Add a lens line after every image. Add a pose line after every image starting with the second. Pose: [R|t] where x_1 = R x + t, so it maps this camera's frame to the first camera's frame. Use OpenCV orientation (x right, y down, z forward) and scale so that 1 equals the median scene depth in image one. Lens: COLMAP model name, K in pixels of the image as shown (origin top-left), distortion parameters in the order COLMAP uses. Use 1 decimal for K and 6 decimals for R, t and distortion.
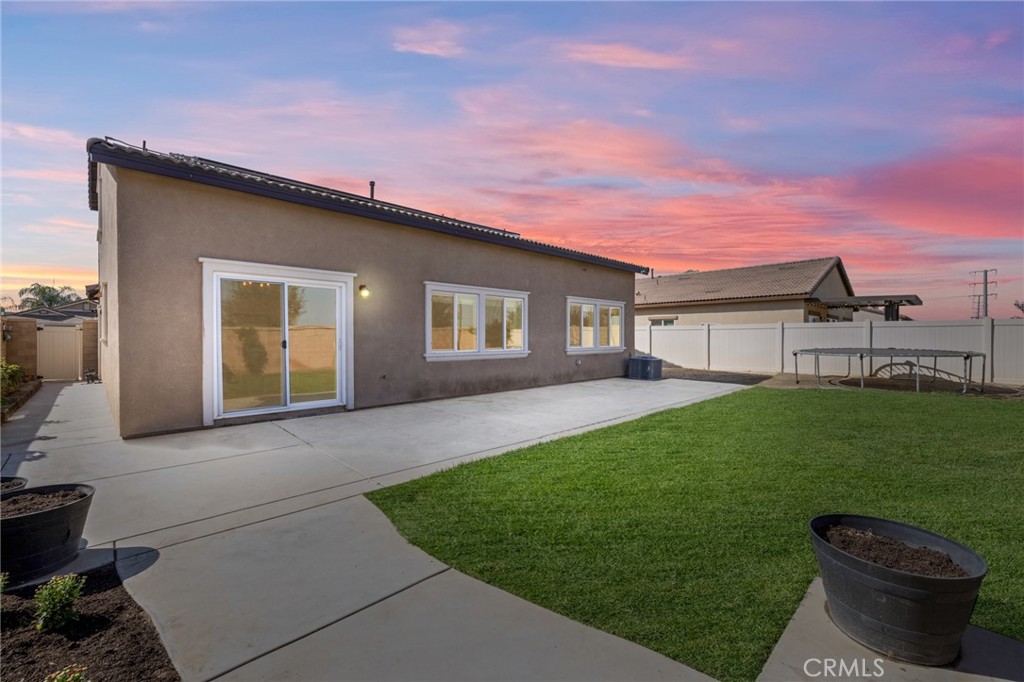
lens RADIAL K [[434.5, 0, 507.4], [0, 434.5, 337.0], [0, 0, 1]] dist [0.001090, -0.000141]
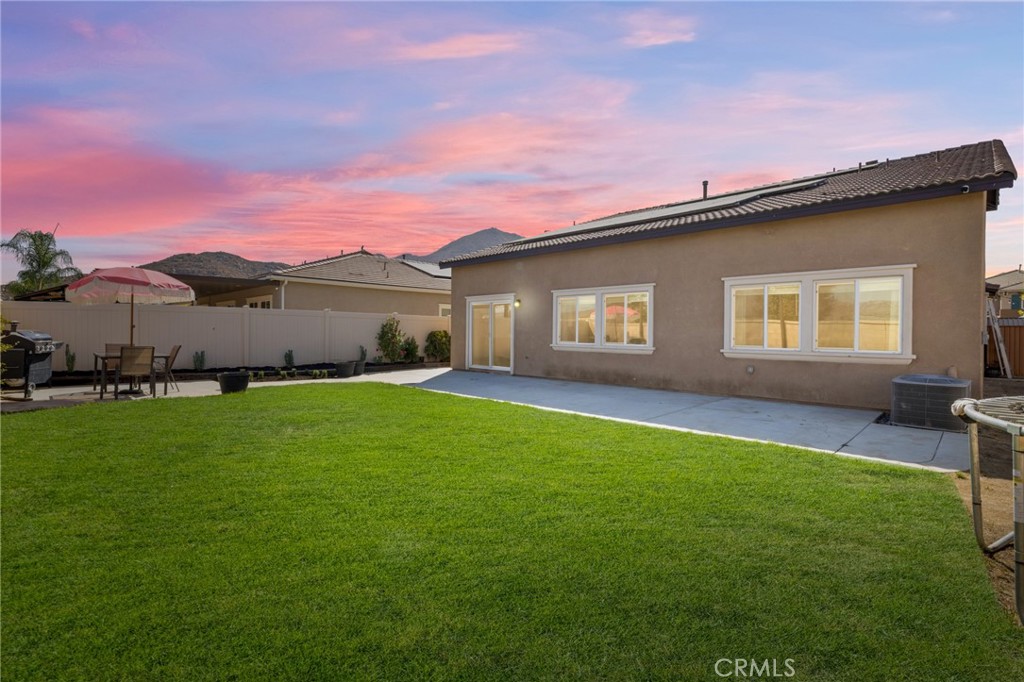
lens RADIAL K [[486.3, 0, 509.3], [0, 486.3, 337.8], [0, 0, 1]] dist [-0.004274, -0.001118]
pose [[0.017594, 0.011913, -0.999774, 1.164000], [-0.008976, 0.999891, 0.011757, 0.002019], [0.999805, 0.008767, 0.017699, 0.740654]]
